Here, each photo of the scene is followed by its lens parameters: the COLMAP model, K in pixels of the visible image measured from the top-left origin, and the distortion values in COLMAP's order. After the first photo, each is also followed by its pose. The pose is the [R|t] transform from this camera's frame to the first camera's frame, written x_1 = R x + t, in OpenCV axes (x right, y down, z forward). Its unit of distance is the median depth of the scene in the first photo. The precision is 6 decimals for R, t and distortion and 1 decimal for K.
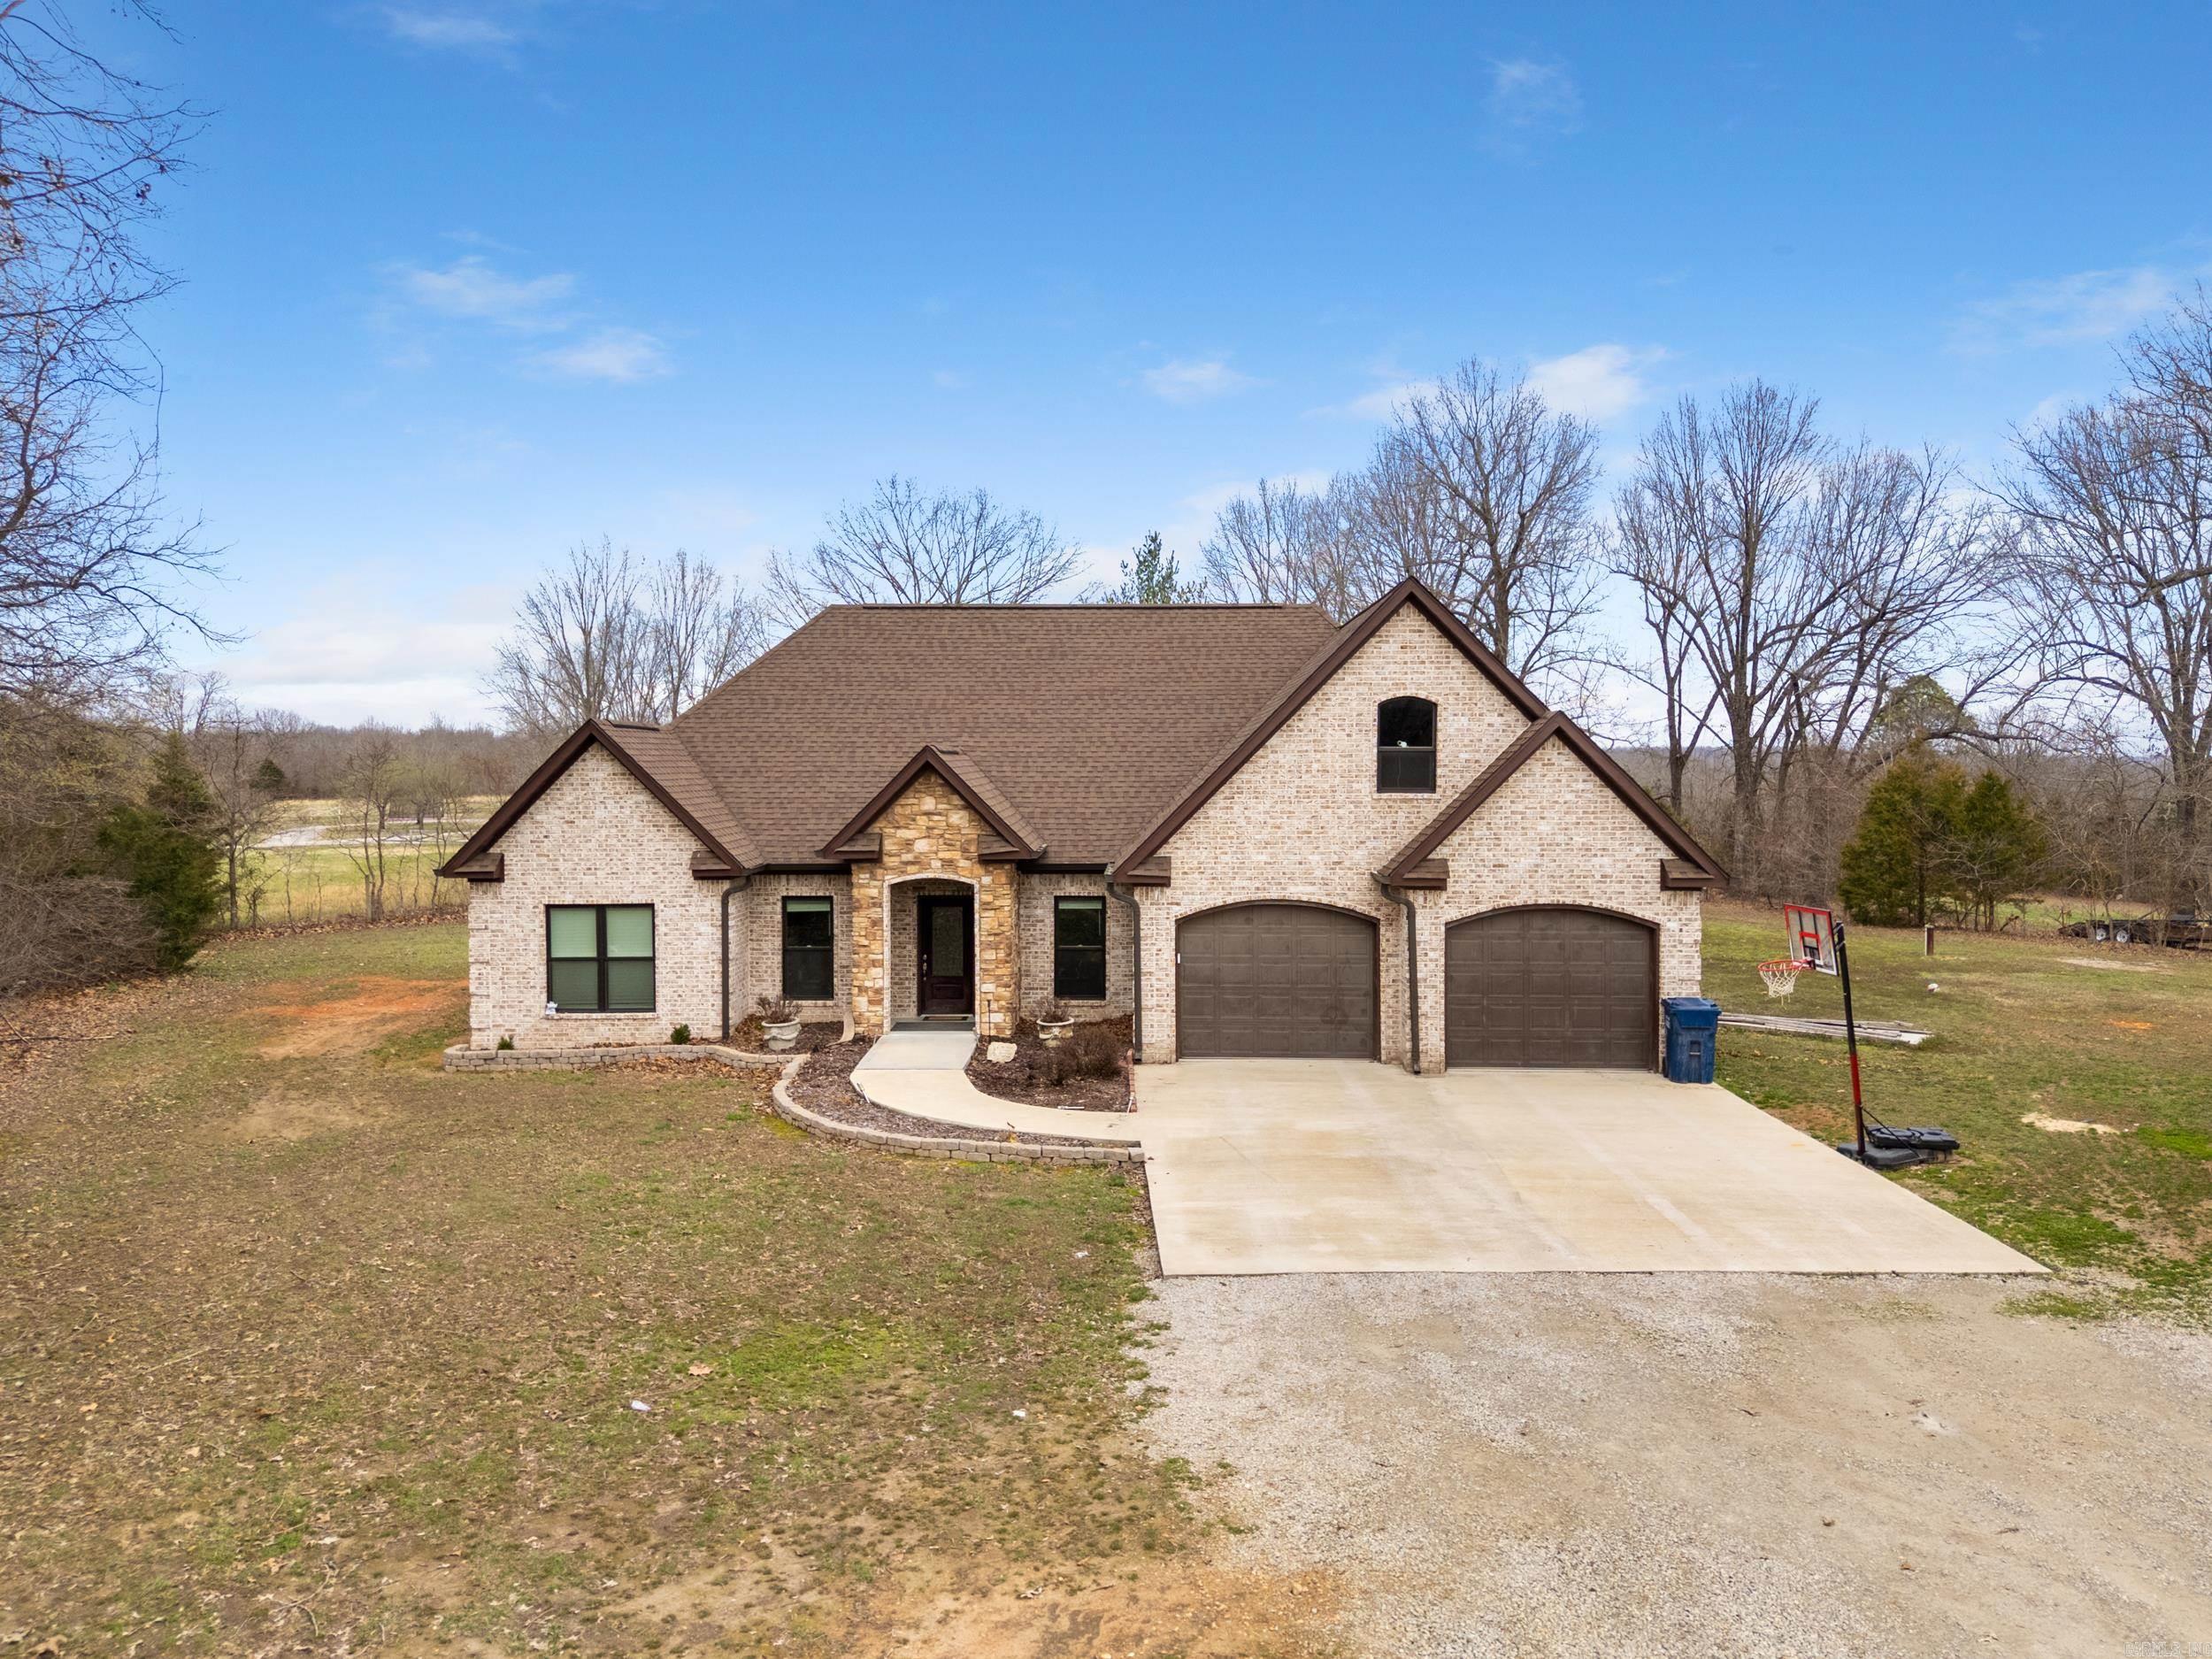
lens RADIAL K [[1626.1, 0, 1101.5], [0, 1626.1, 822.8], [0, 0, 1]] dist [0.039300, -0.006990]
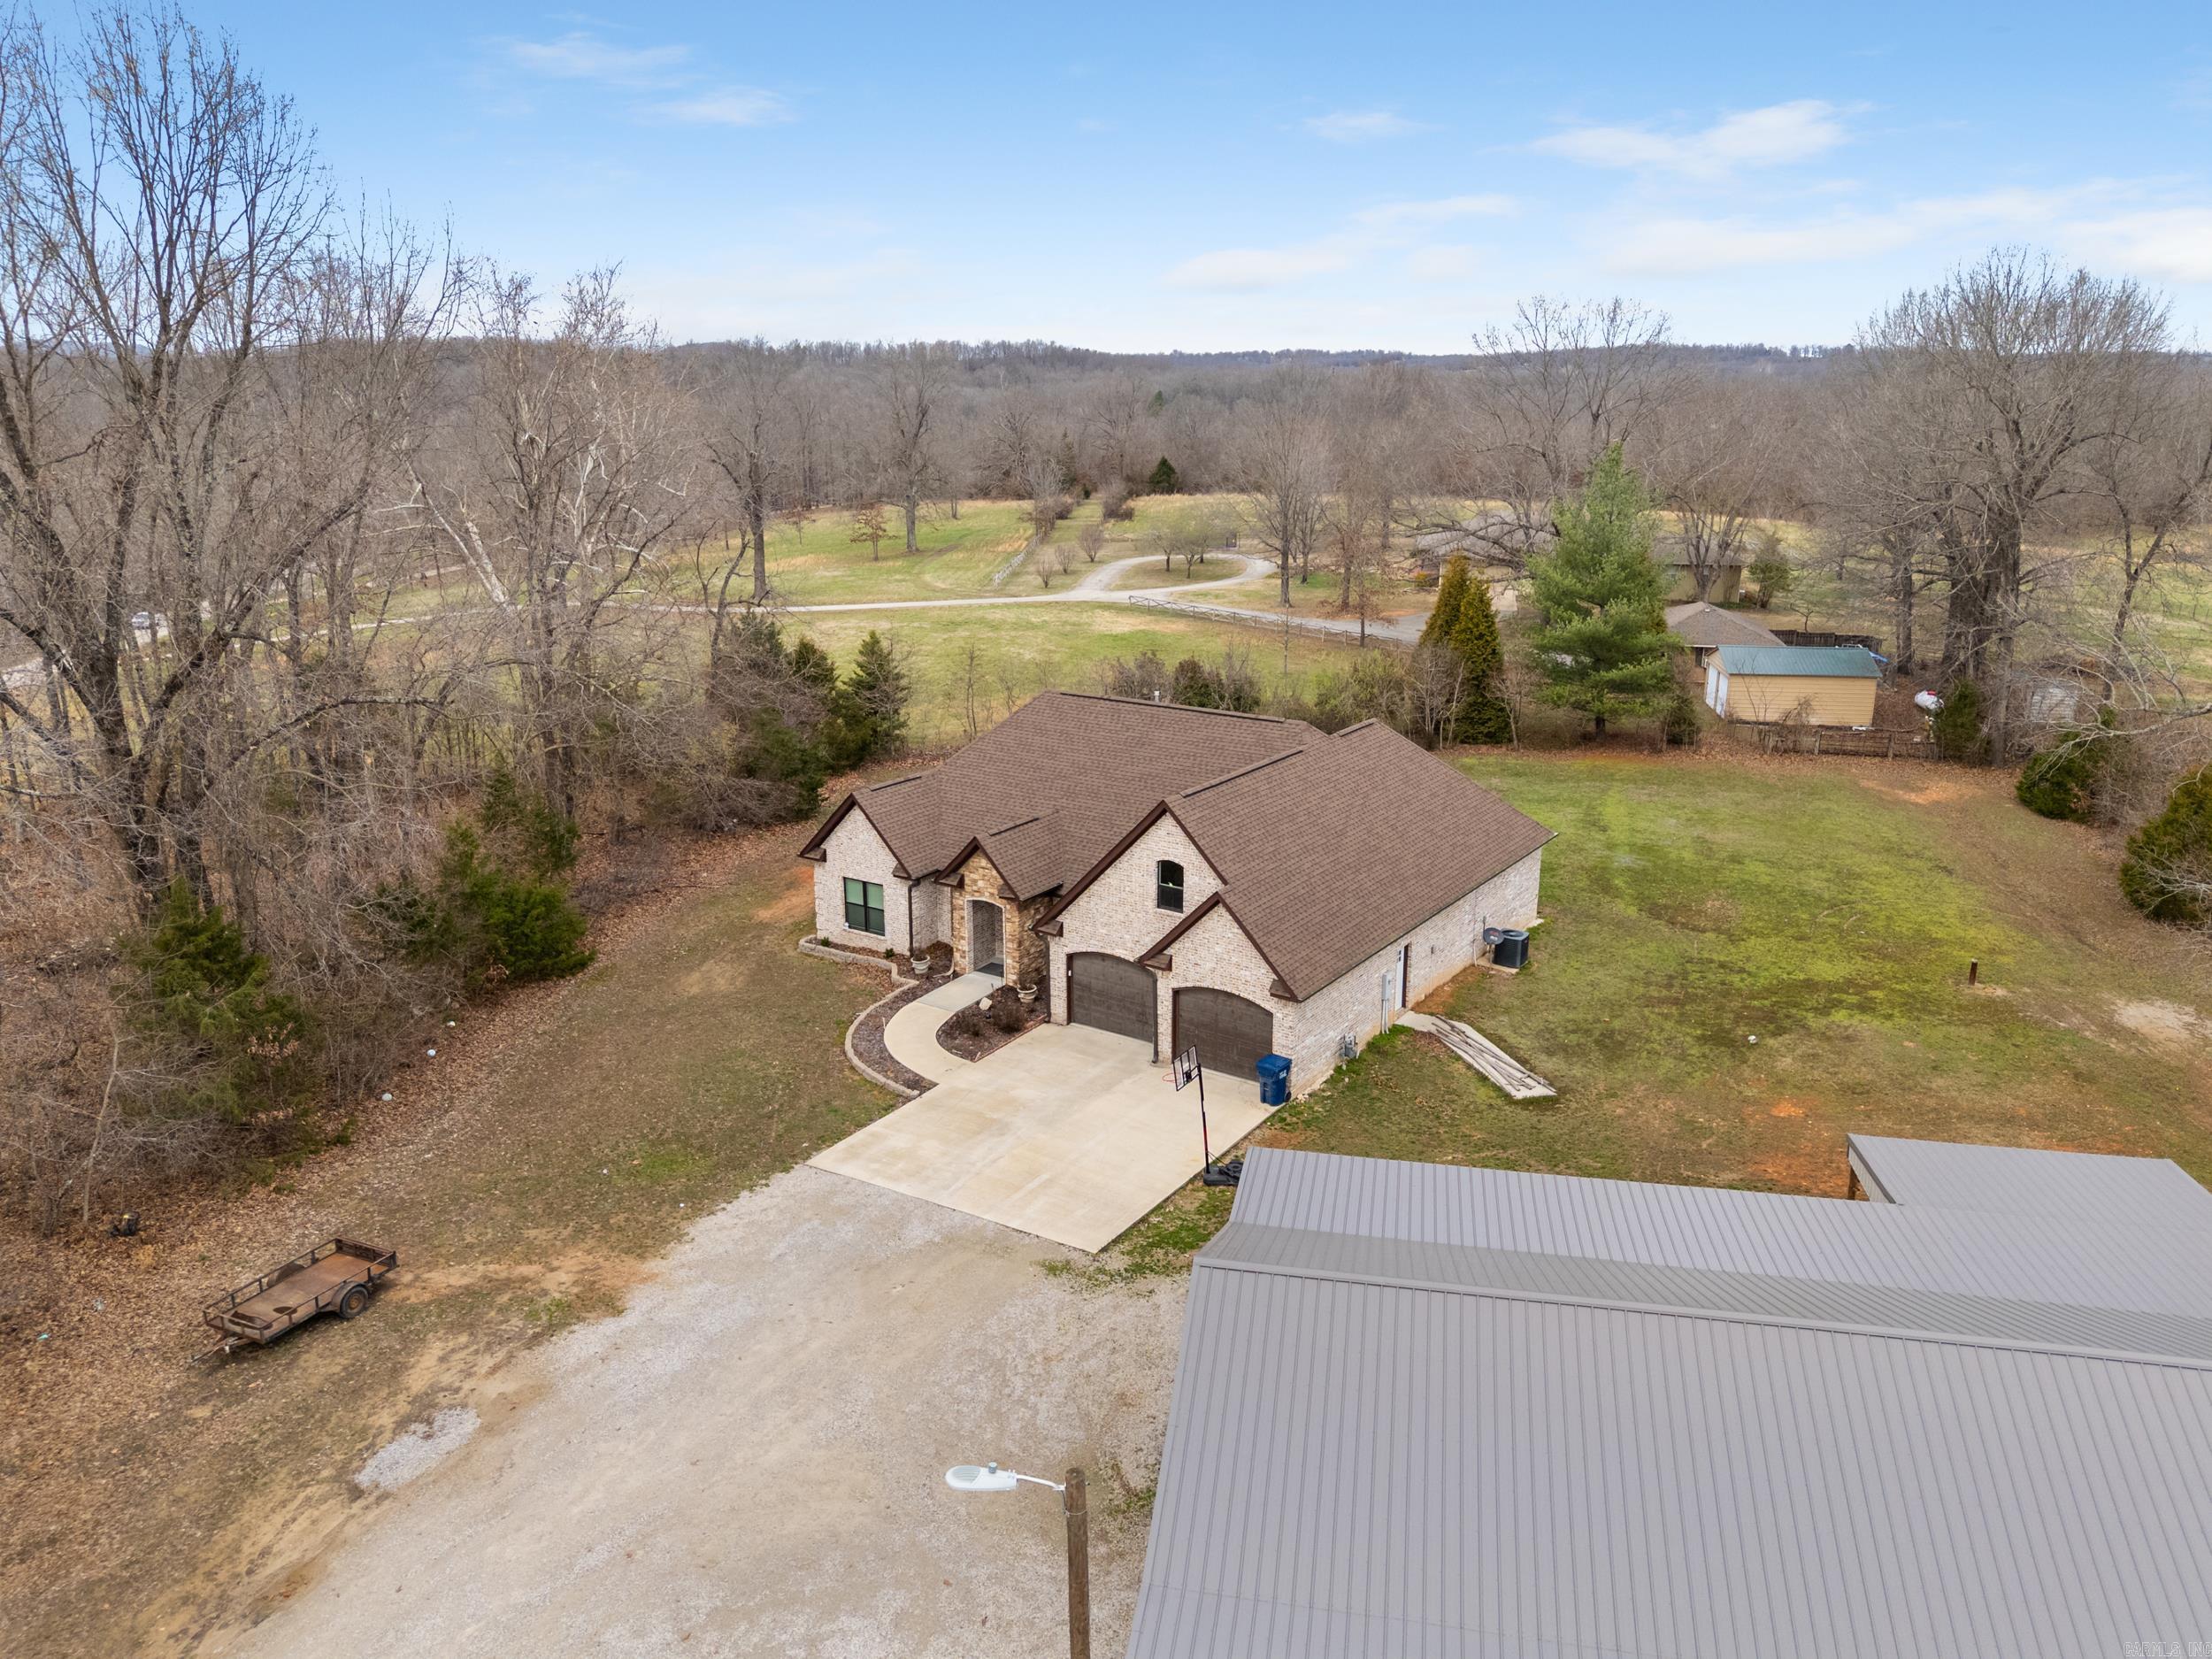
lens RADIAL K [[1626.1, 0, 1110.2], [0, 1626.1, 828.6], [0, 0, 1]] dist [0.039300, -0.006990]
pose [[0.839032, 0.145111, -0.524375, 1.053849], [-0.014029, 0.969227, 0.245767, -0.543203], [0.543902, -0.198850, 0.815248, -0.470638]]
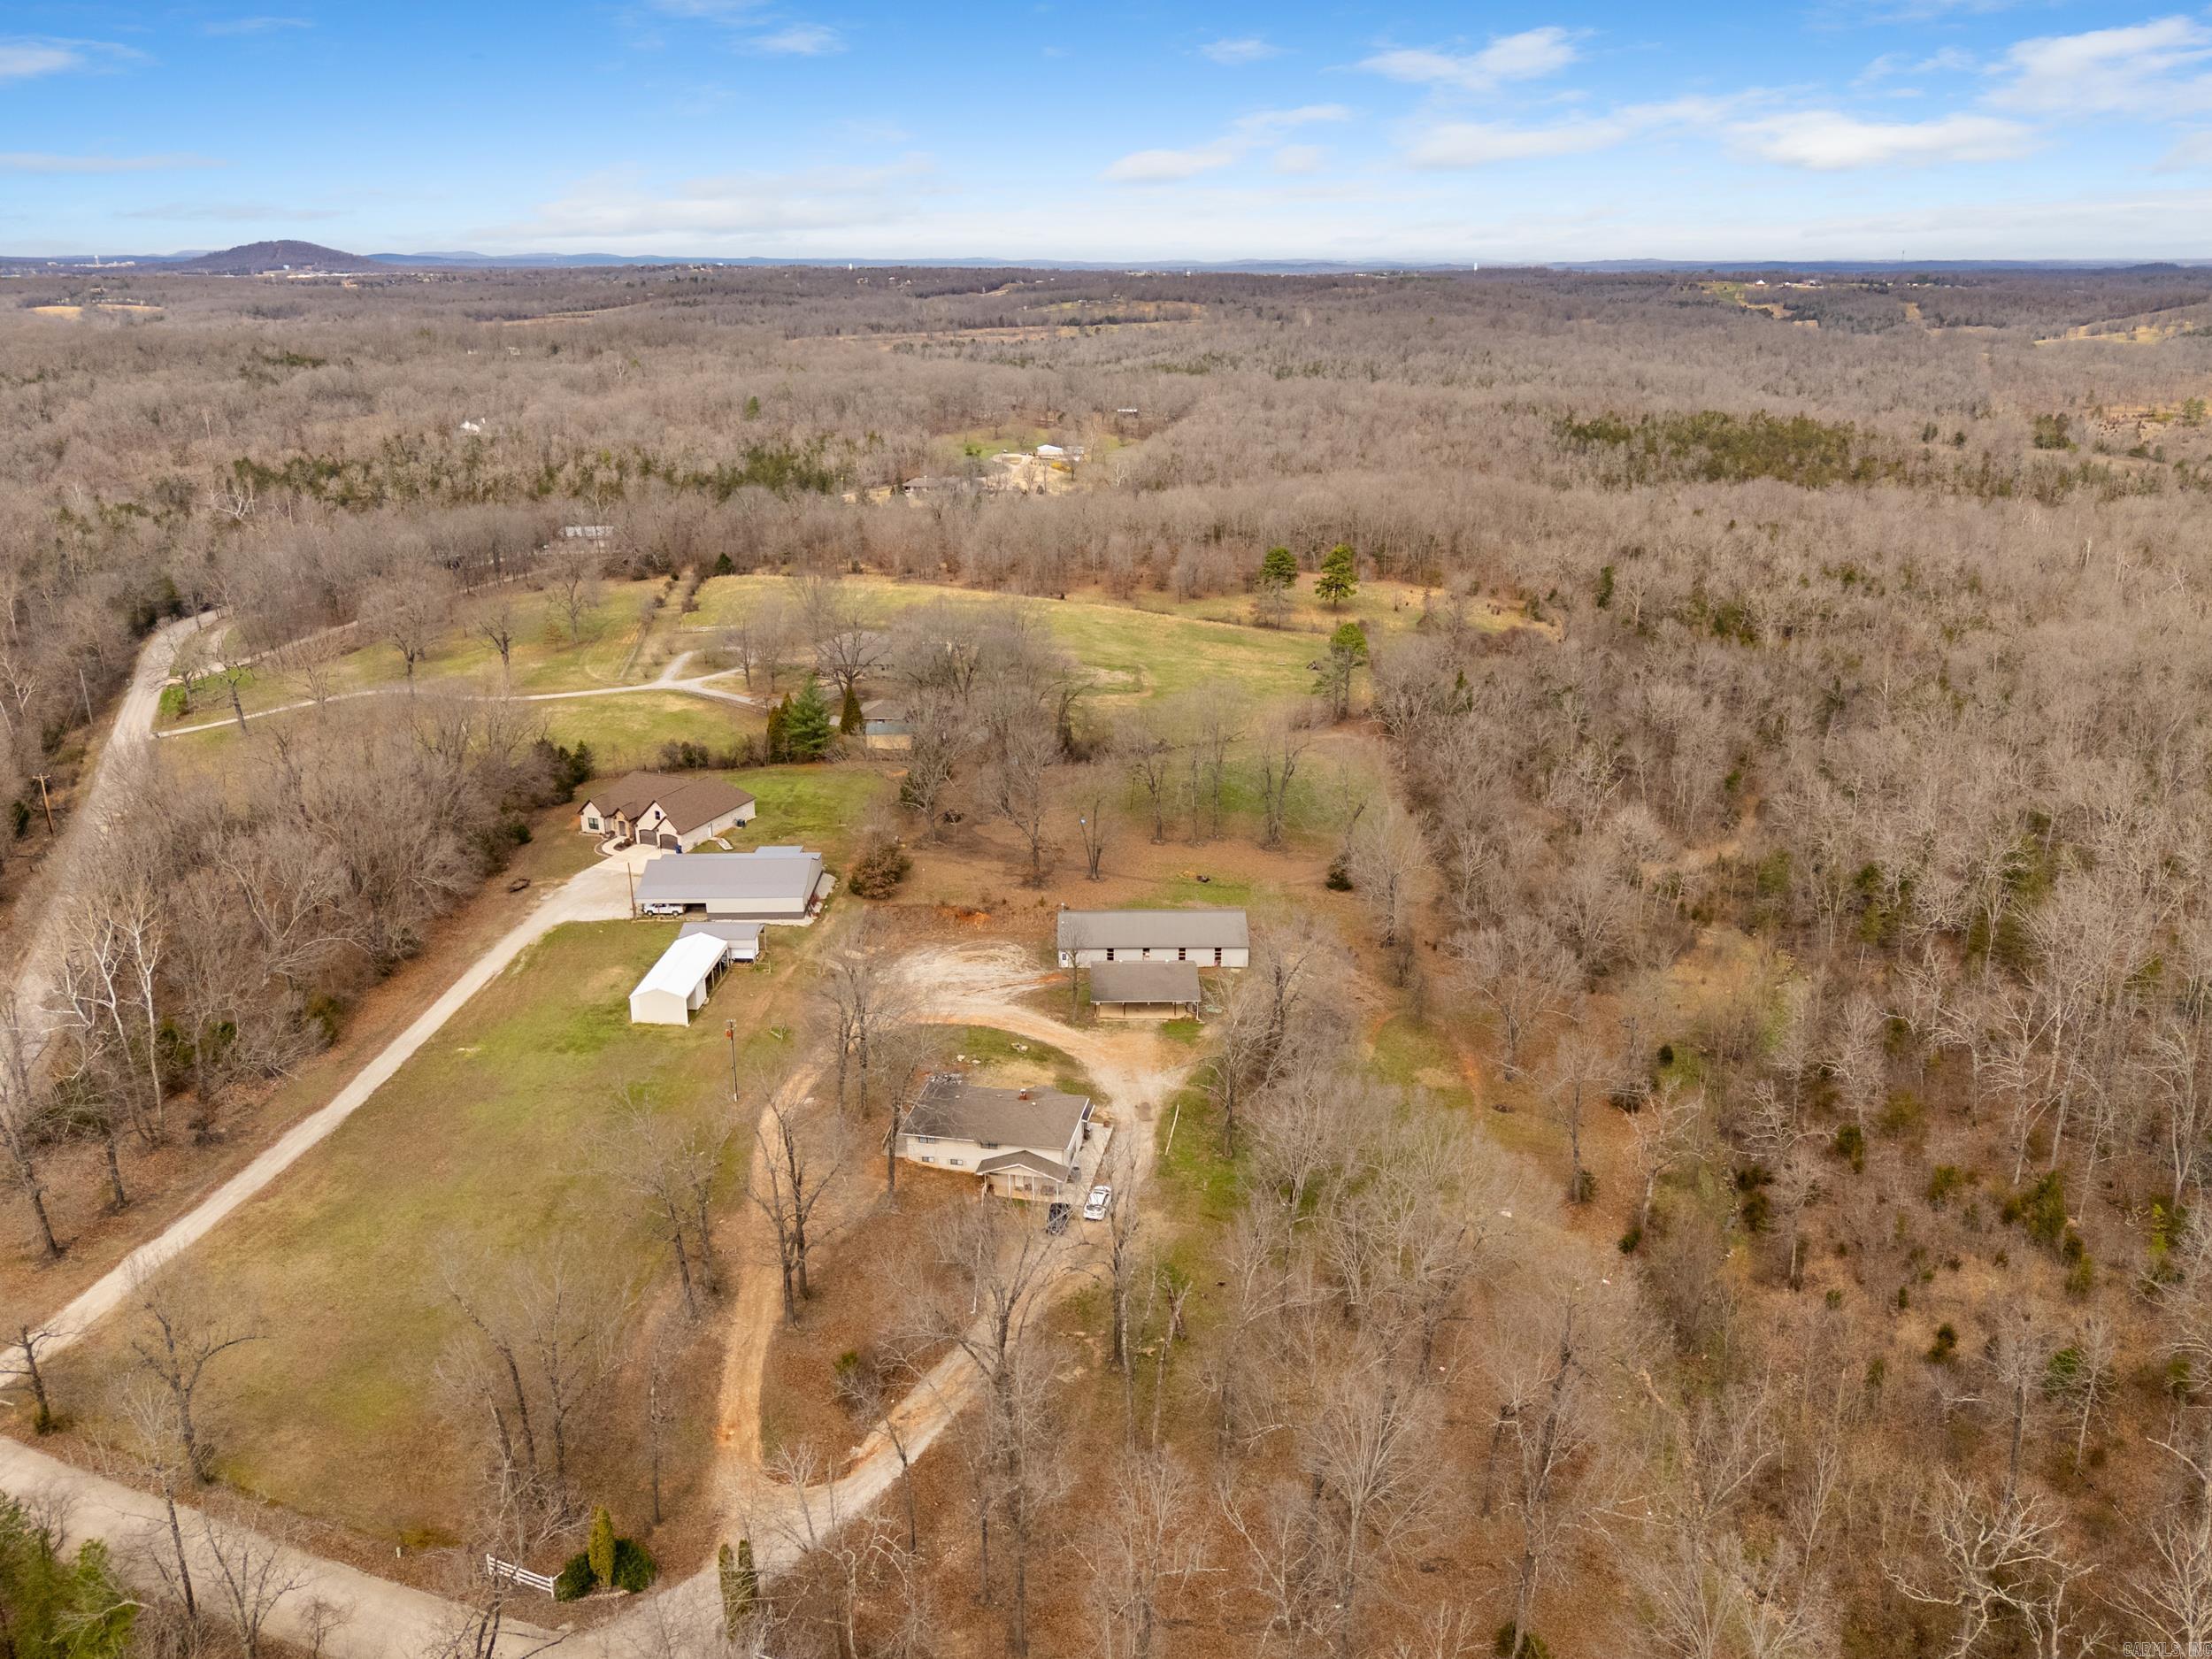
lens RADIAL K [[1626.1, 0, 1110.0], [0, 1626.1, 831.7], [0, 0, 1]] dist [0.039300, -0.006990]
pose [[0.934872, 0.116700, -0.335253, 5.740444], [-0.011540, 0.953910, 0.299871, -2.783192], [0.354796, -0.276472, 0.893131, -6.434792]]
